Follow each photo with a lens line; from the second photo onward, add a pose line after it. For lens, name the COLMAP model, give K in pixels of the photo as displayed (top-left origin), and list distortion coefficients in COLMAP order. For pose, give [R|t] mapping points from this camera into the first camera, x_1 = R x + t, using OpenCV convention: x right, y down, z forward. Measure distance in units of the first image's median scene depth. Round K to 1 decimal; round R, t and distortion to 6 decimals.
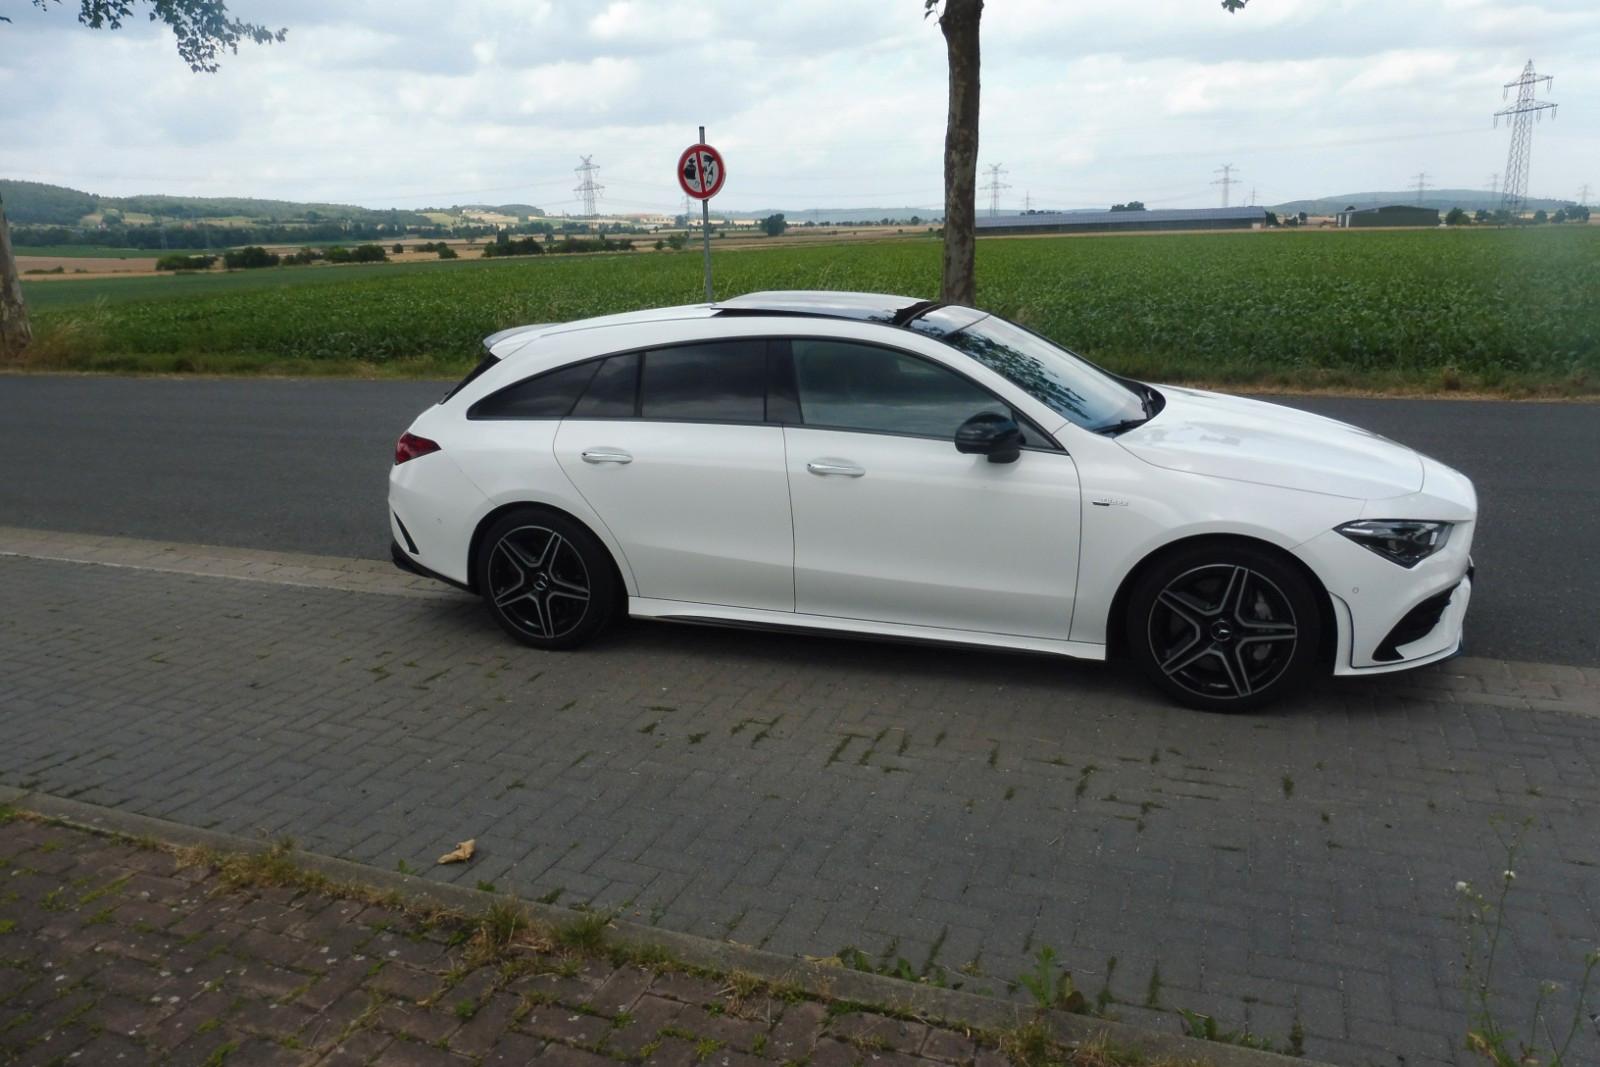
lens RADIAL K [[1160.4, 0, 810.8], [0, 1160.4, 535.6], [0, 0, 1]] dist [-0.046049, 0.020516]
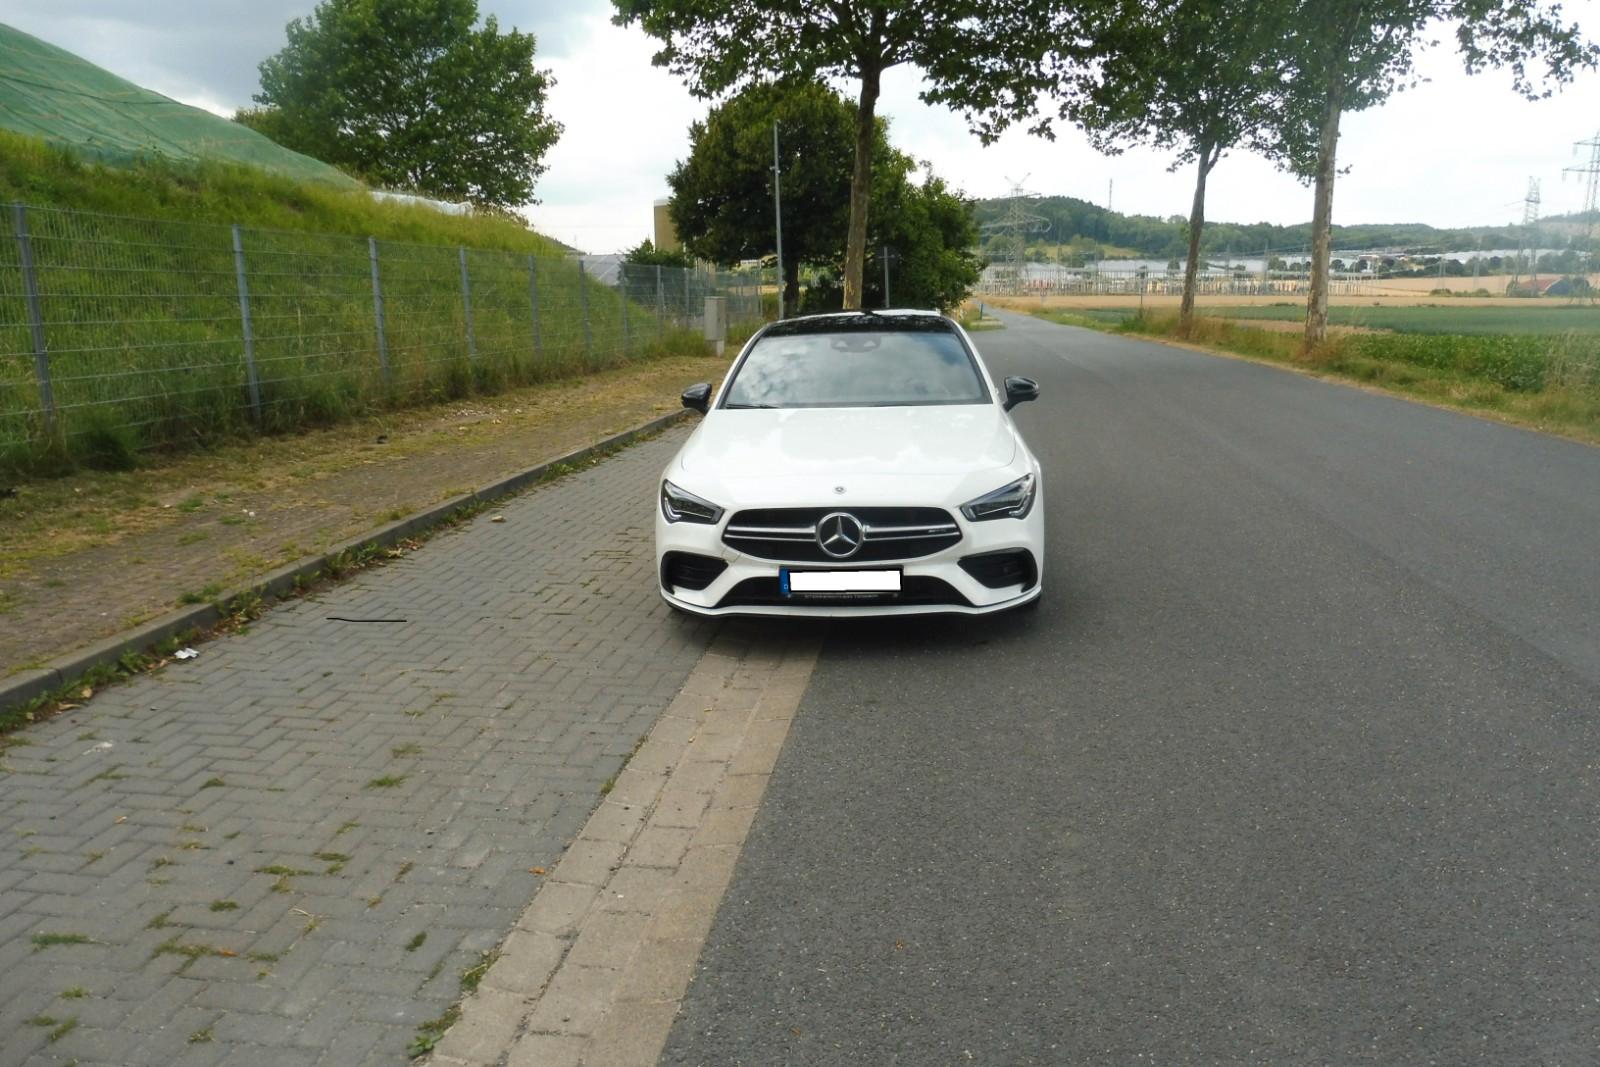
lens RADIAL K [[1160.4, 0, 799.8], [0, 1160.4, 544.2], [0, 0, 1]] dist [-0.046049, 0.020516]
pose [[0.232579, 0.232739, -0.944320, 0.546085], [-0.240277, 0.954598, 0.176093, -0.065672], [0.942430, 0.185942, 0.277942, 0.233153]]
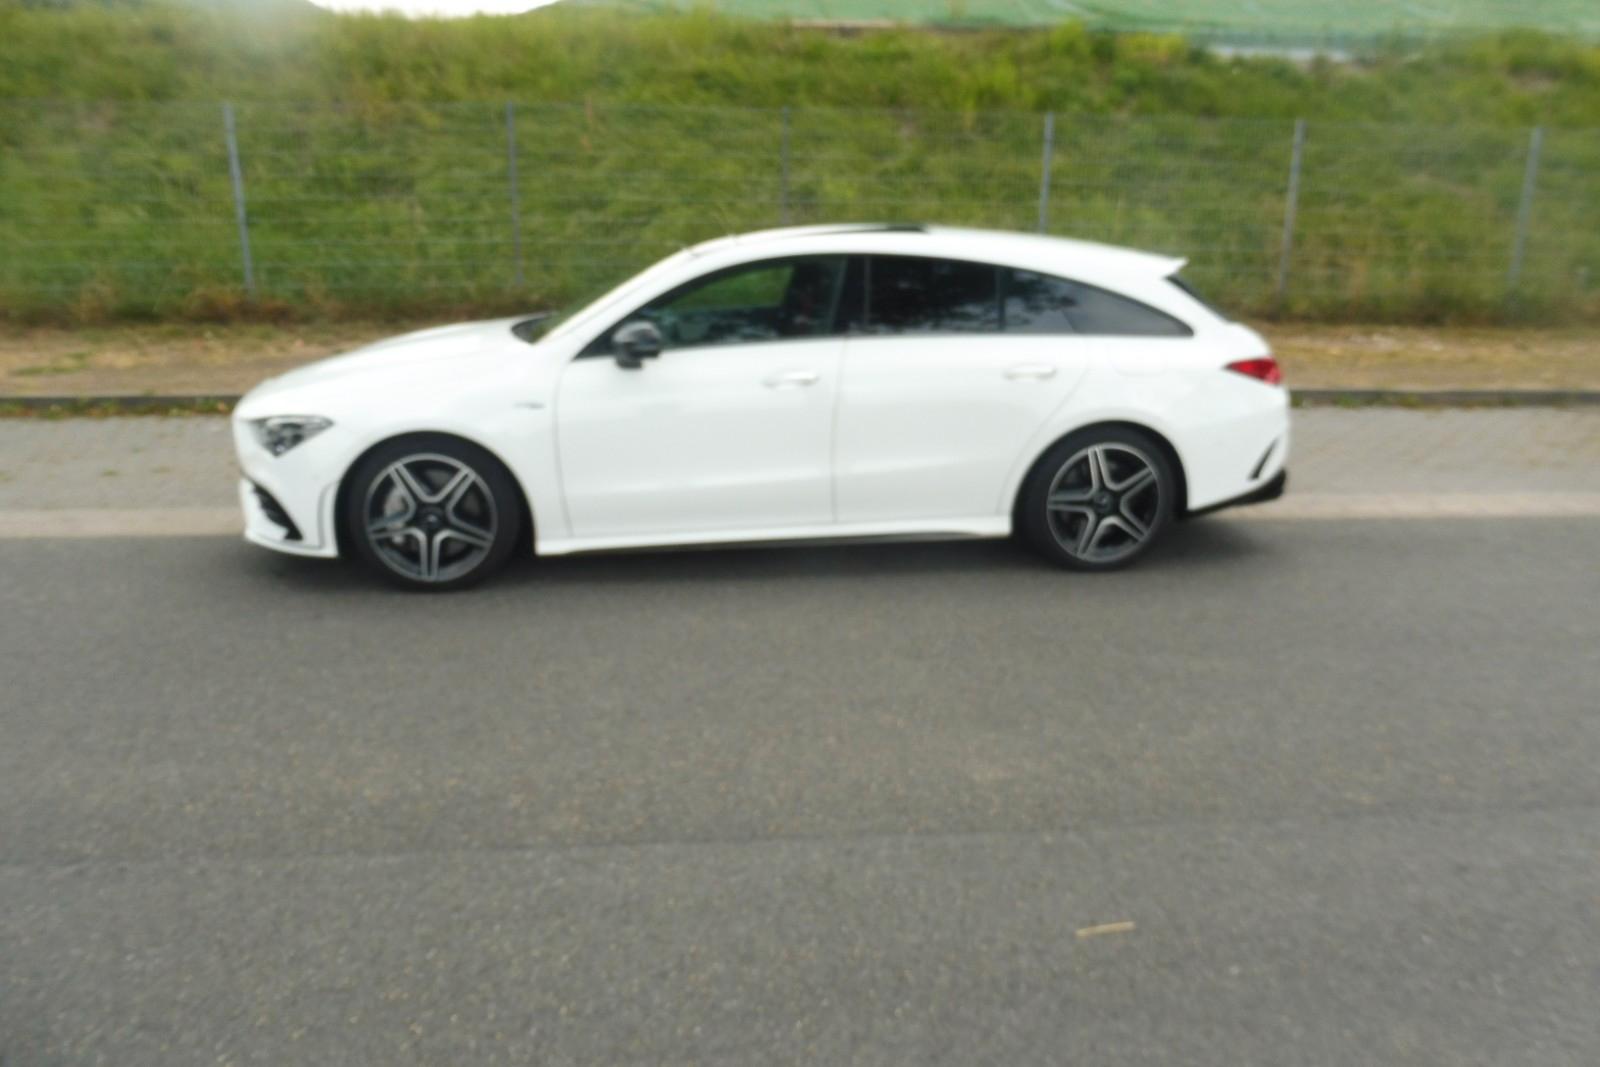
lens RADIAL K [[1160.4, 0, 811.2], [0, 1160.4, 536.6], [0, 0, 1]] dist [-0.046049, 0.020516]
pose [[-0.898121, 0.151307, -0.412897, 0.197515], [-0.094016, 0.851164, 0.516412, -0.195213], [0.429580, 0.502620, -0.750223, 0.746106]]
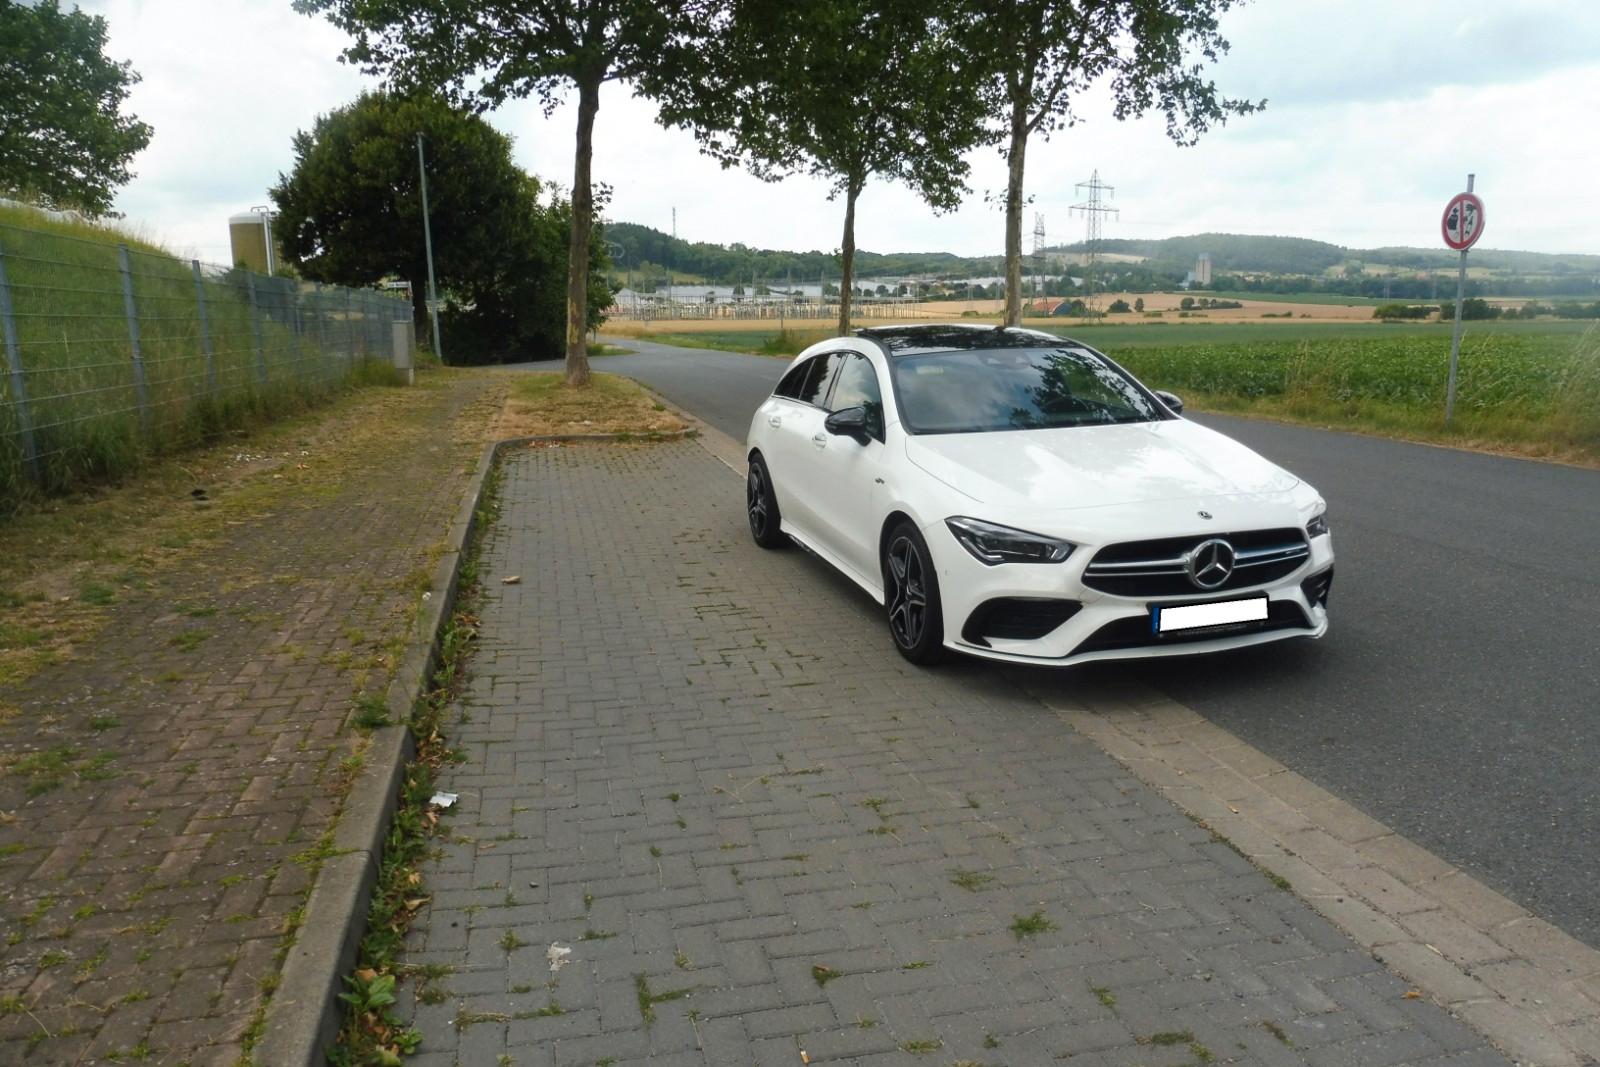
lens RADIAL K [[1160.4, 0, 802.2], [0, 1160.4, 539.0], [0, 0, 1]] dist [-0.046049, 0.020516]
pose [[0.564504, 0.180495, -0.805455, 0.403616], [-0.211757, 0.974810, 0.070036, -0.011864], [0.797806, 0.131025, 0.588505, 0.049841]]
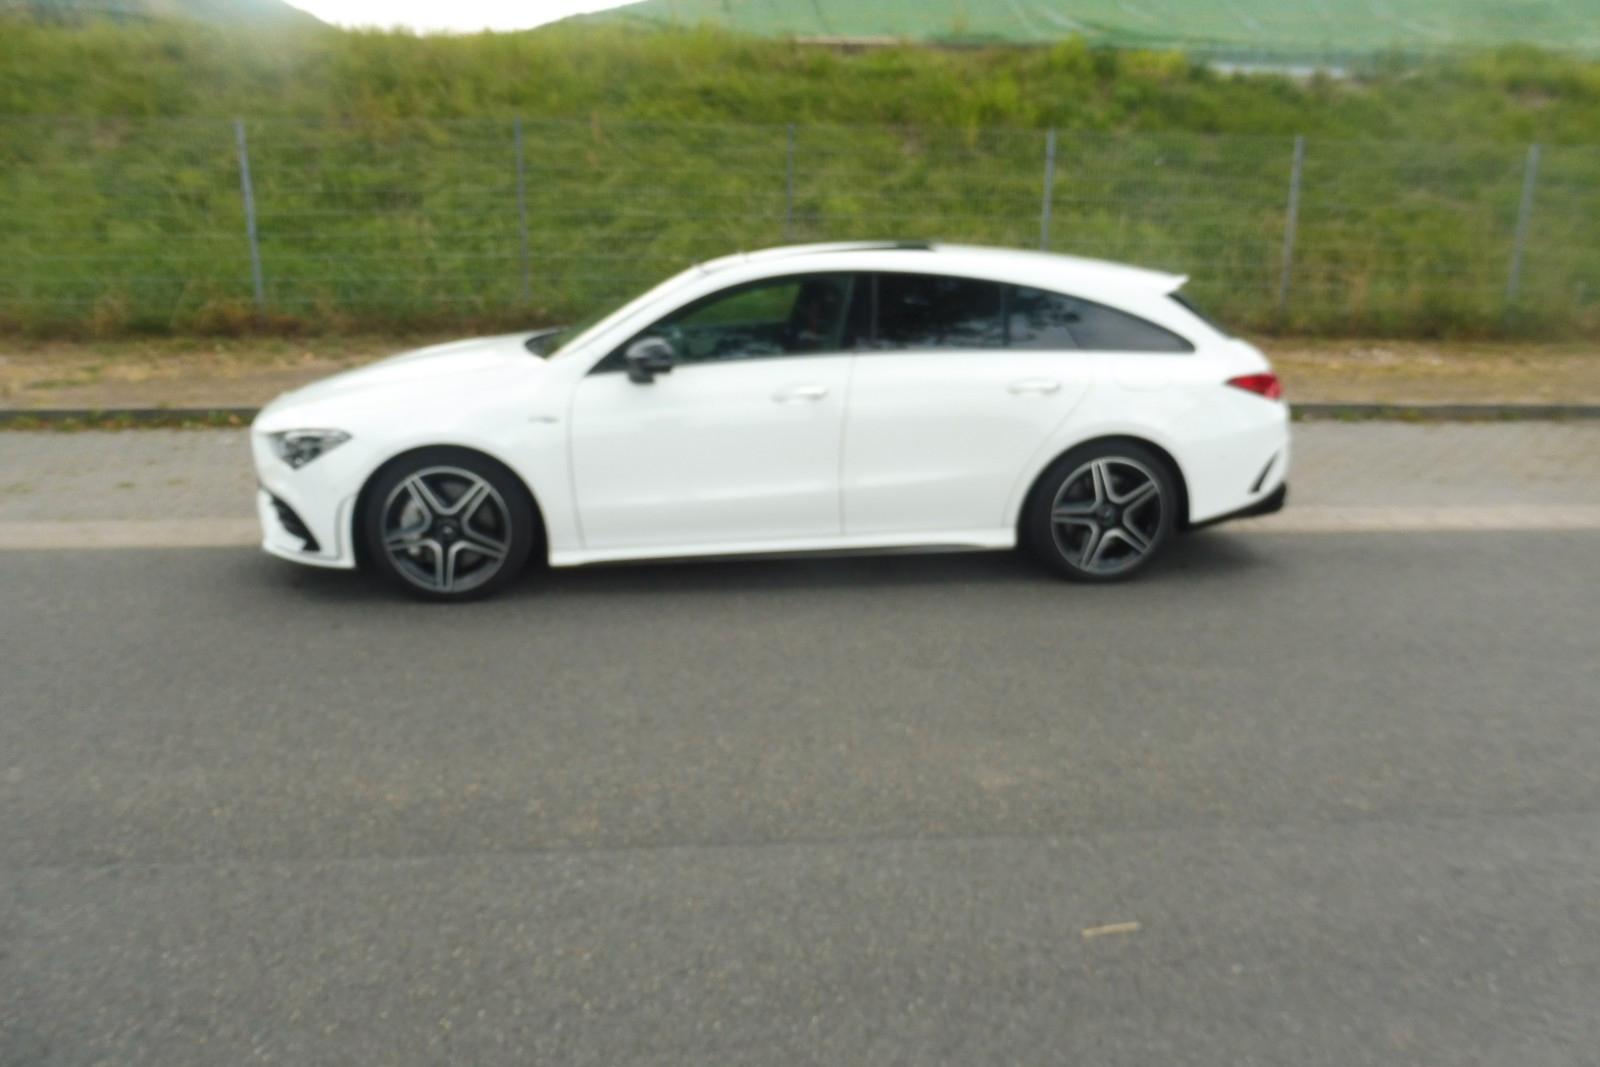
lens RADIAL K [[1160.4, 0, 811.6], [0, 1160.4, 537.7], [0, 0, 1]] dist [-0.046049, 0.020516]
pose [[-0.898548, 0.146133, -0.413832, 0.202249], [-0.094743, 0.856115, 0.508026, -0.198111], [0.428528, 0.495693, -0.755415, 0.750014]]
